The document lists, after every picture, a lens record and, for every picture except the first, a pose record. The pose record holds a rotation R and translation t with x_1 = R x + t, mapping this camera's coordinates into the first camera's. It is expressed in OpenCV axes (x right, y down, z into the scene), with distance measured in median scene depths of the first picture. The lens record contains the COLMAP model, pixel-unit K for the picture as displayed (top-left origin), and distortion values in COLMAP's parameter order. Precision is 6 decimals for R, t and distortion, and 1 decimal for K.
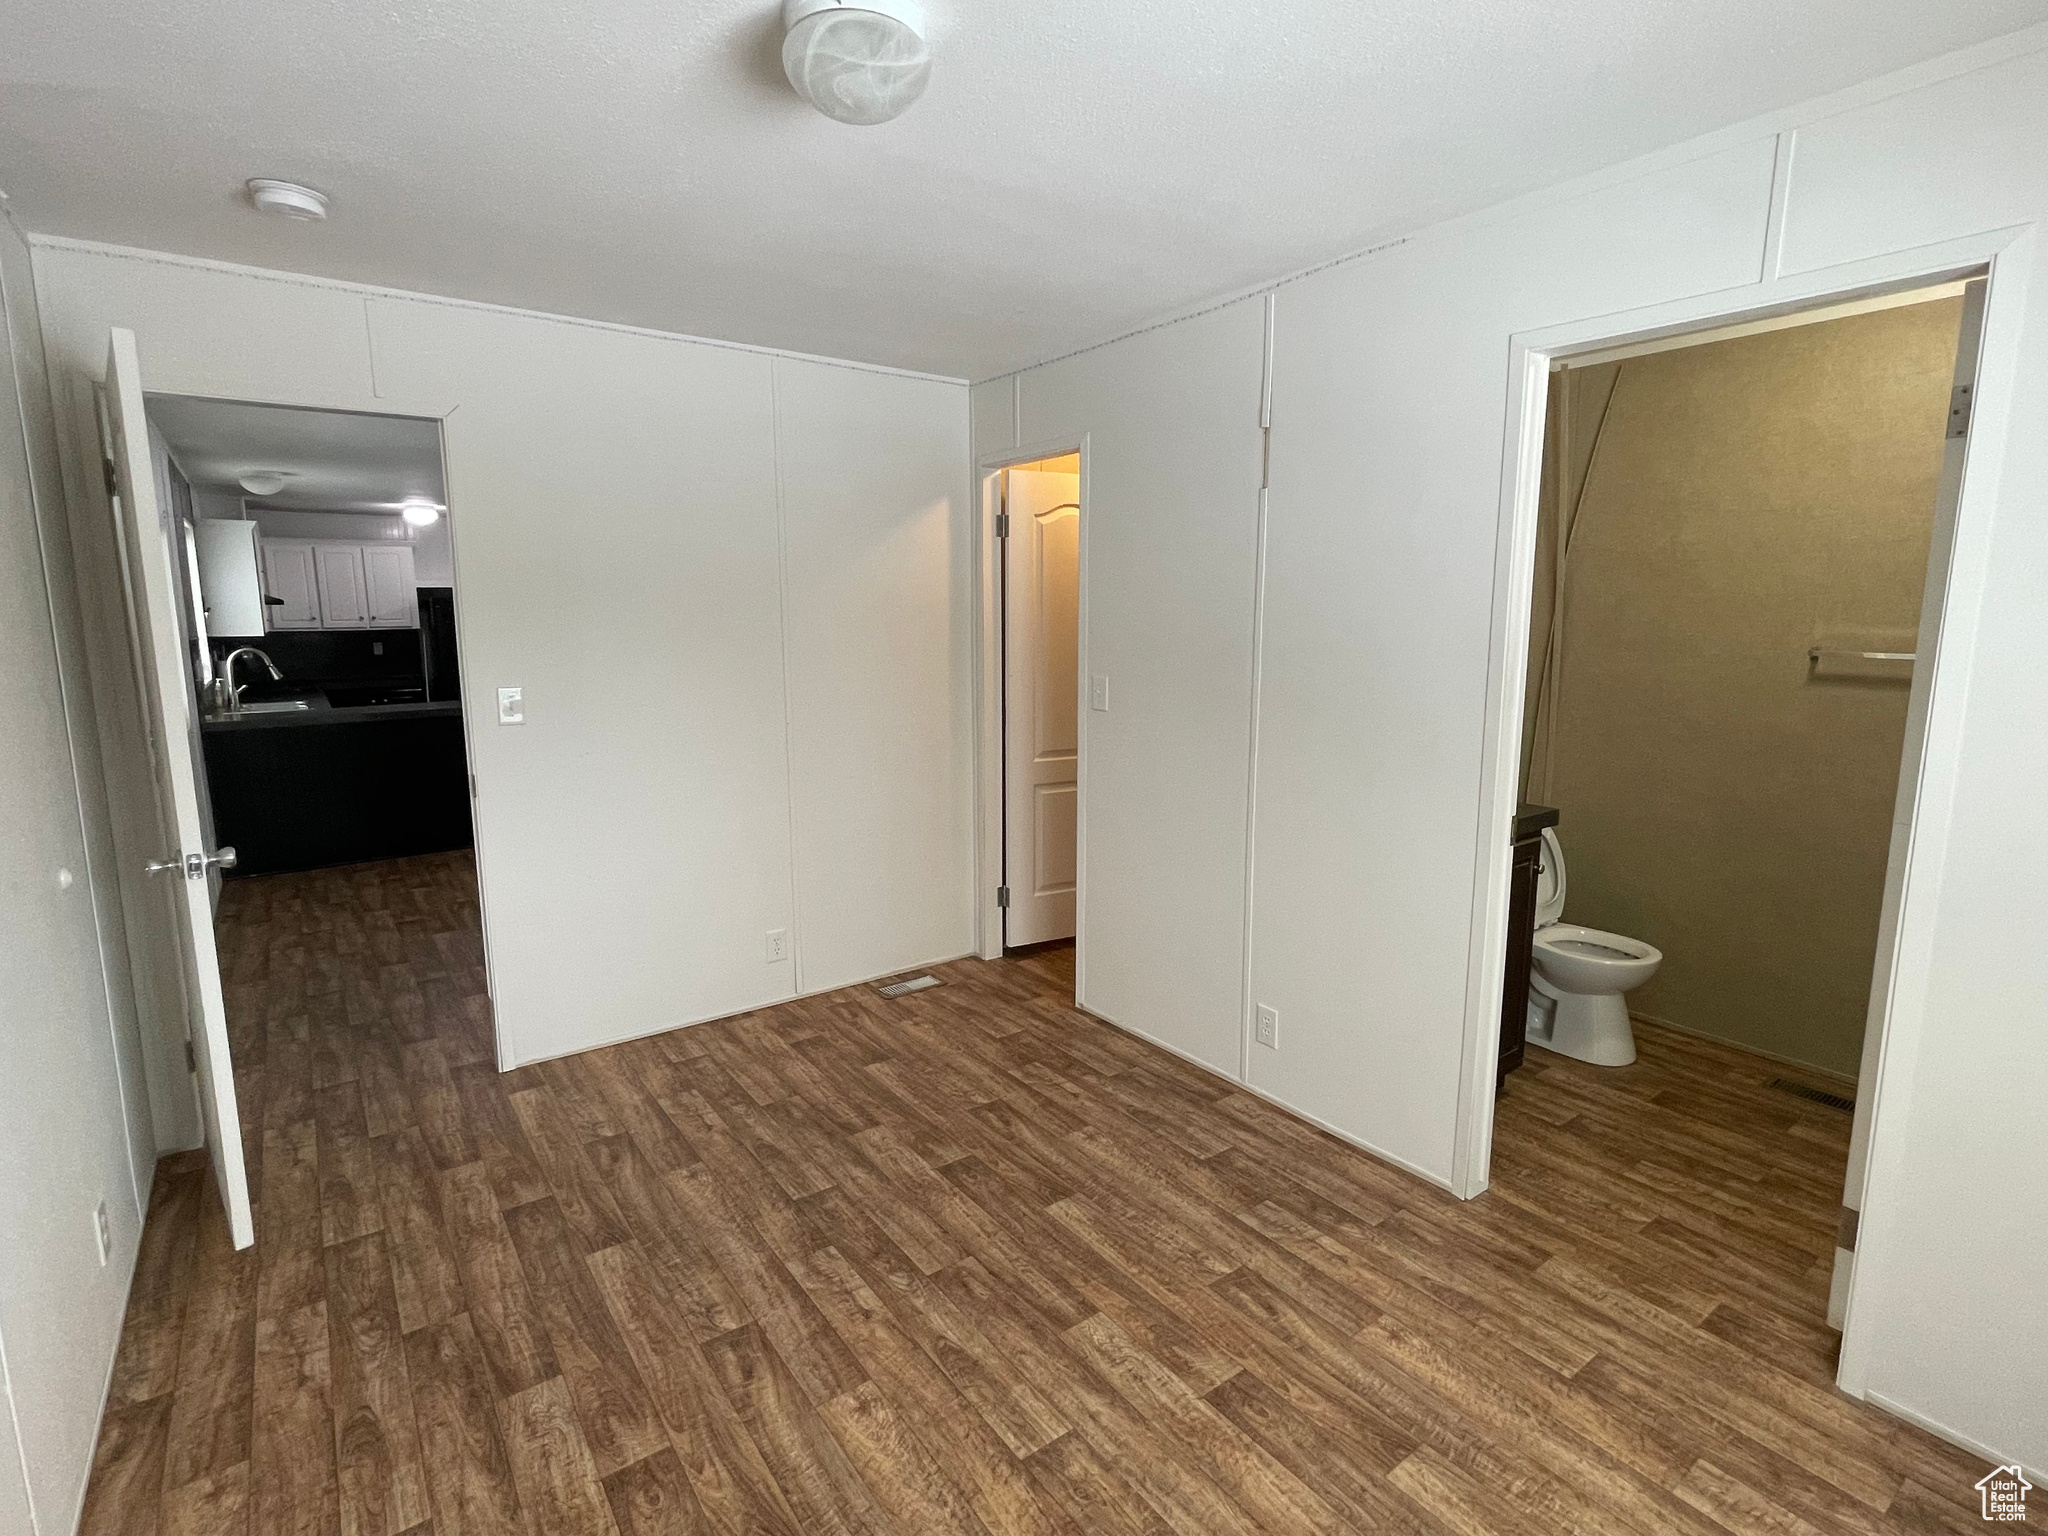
lens RADIAL K [[960.6, 0, 1018.9], [0, 960.6, 743.5], [0, 0, 1]] dist [-0.003670, -0.000424]
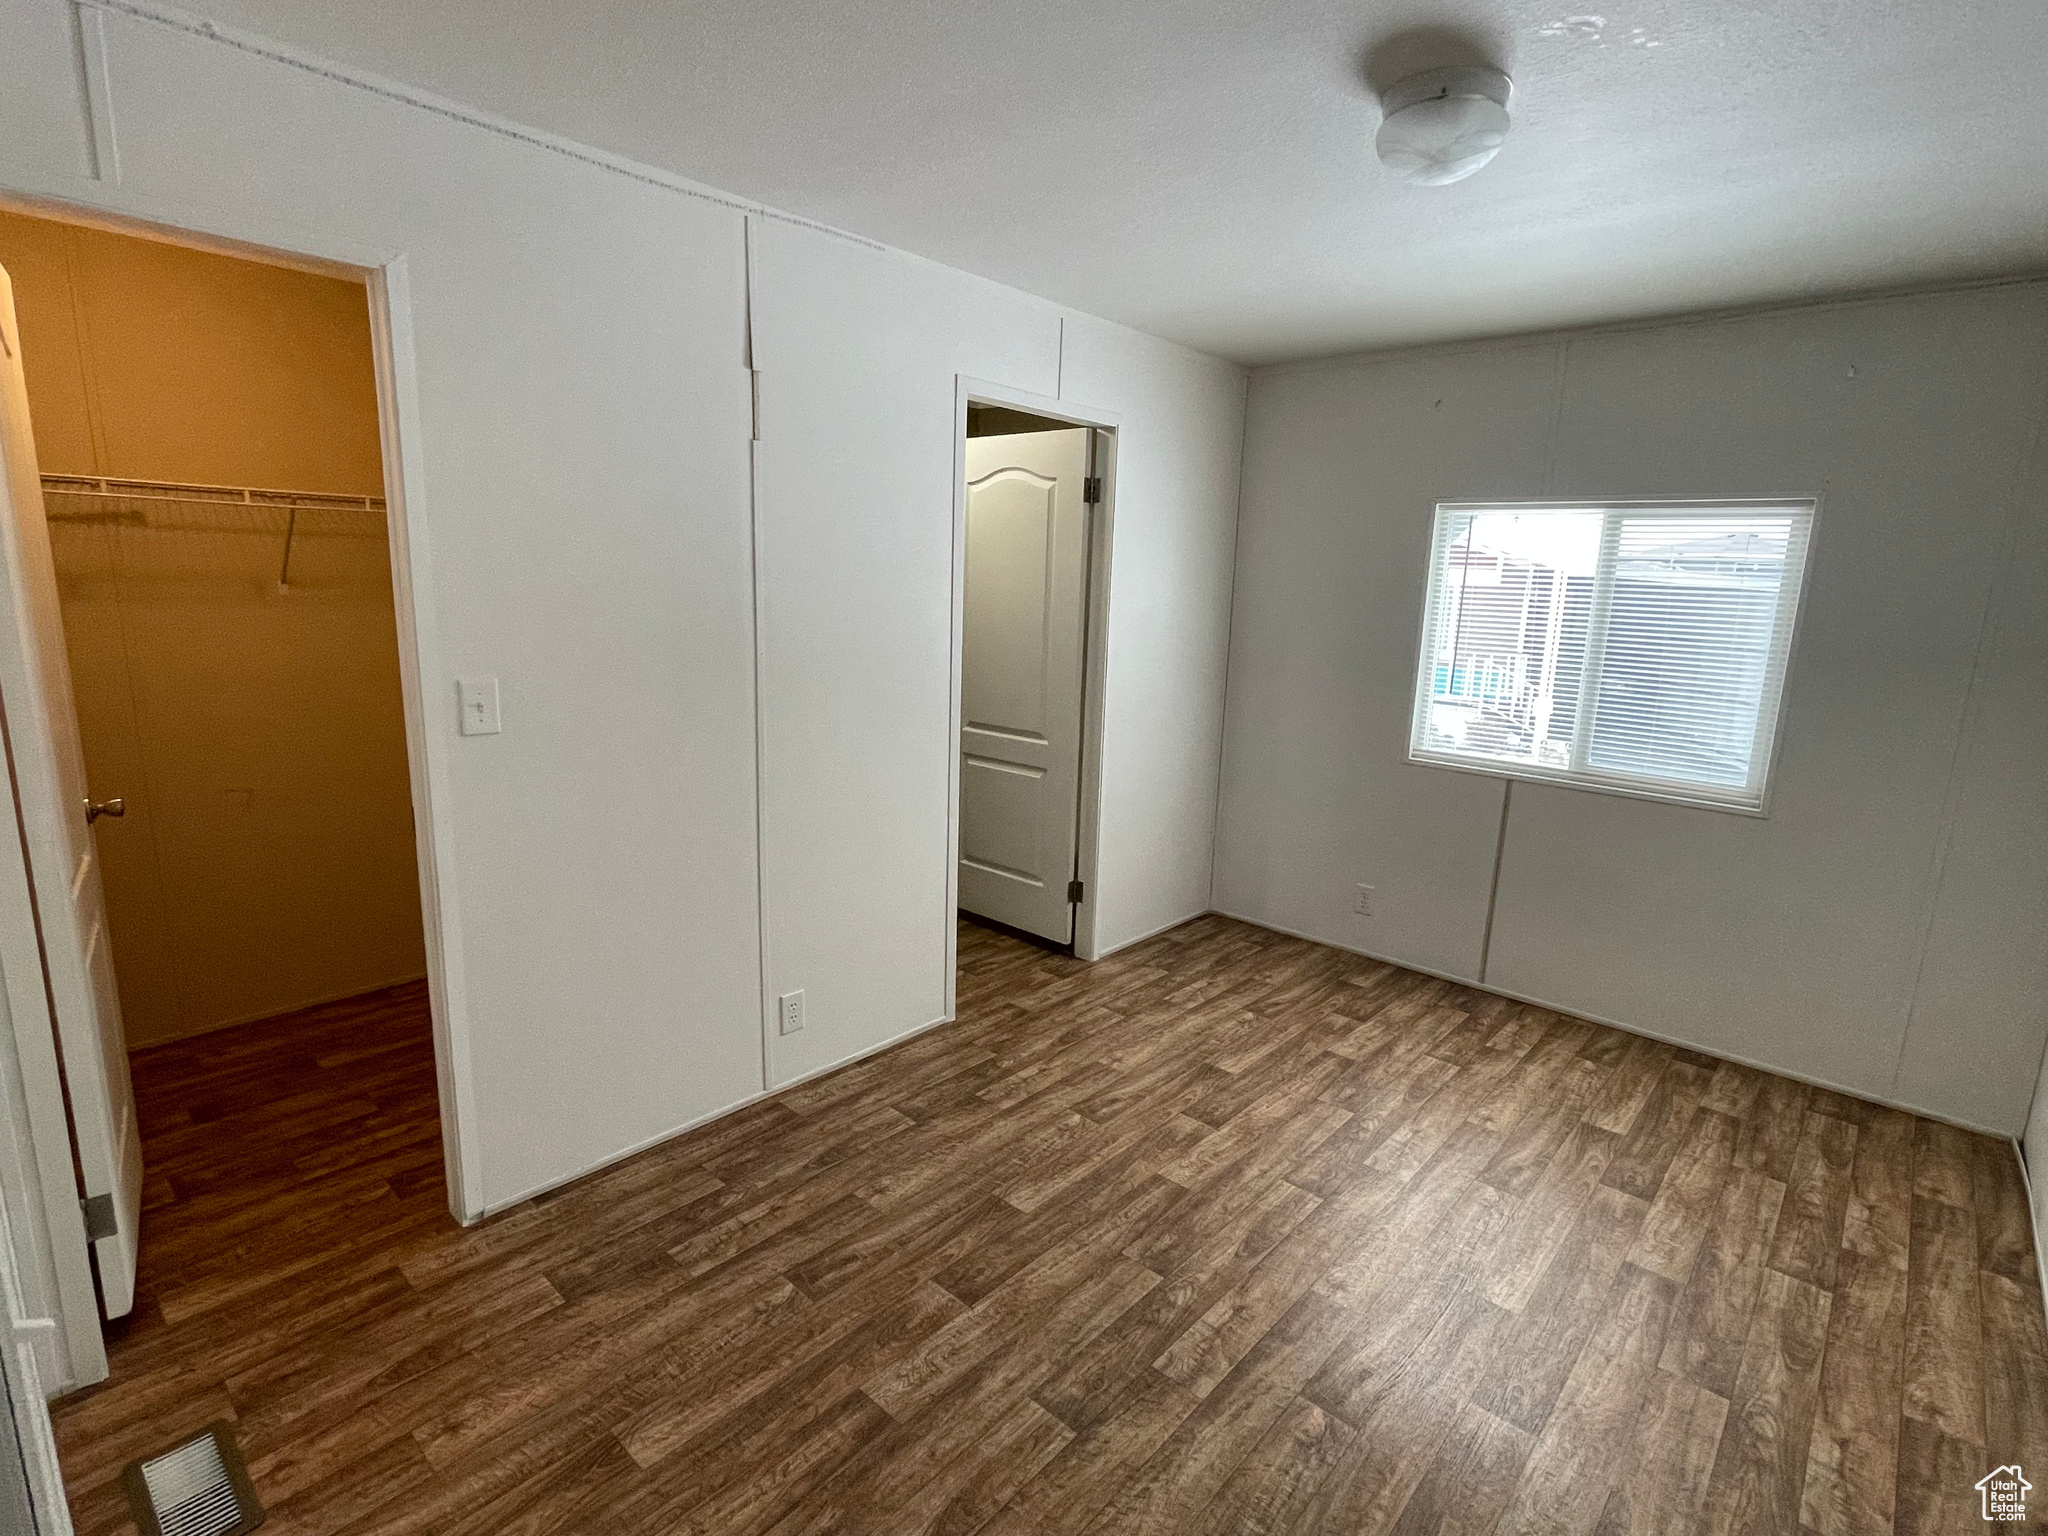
lens RADIAL K [[1002.5, 0, 1024.0], [0, 1002.5, 768.0], [0, 0, 1]] dist [-0.001045, 0.000821]
pose [[-0.184697, -0.191747, 0.963909, -0.871395], [0.105344, 0.971270, 0.213397, -0.158667], [-0.977133, 0.140956, -0.159191, 1.134520]]
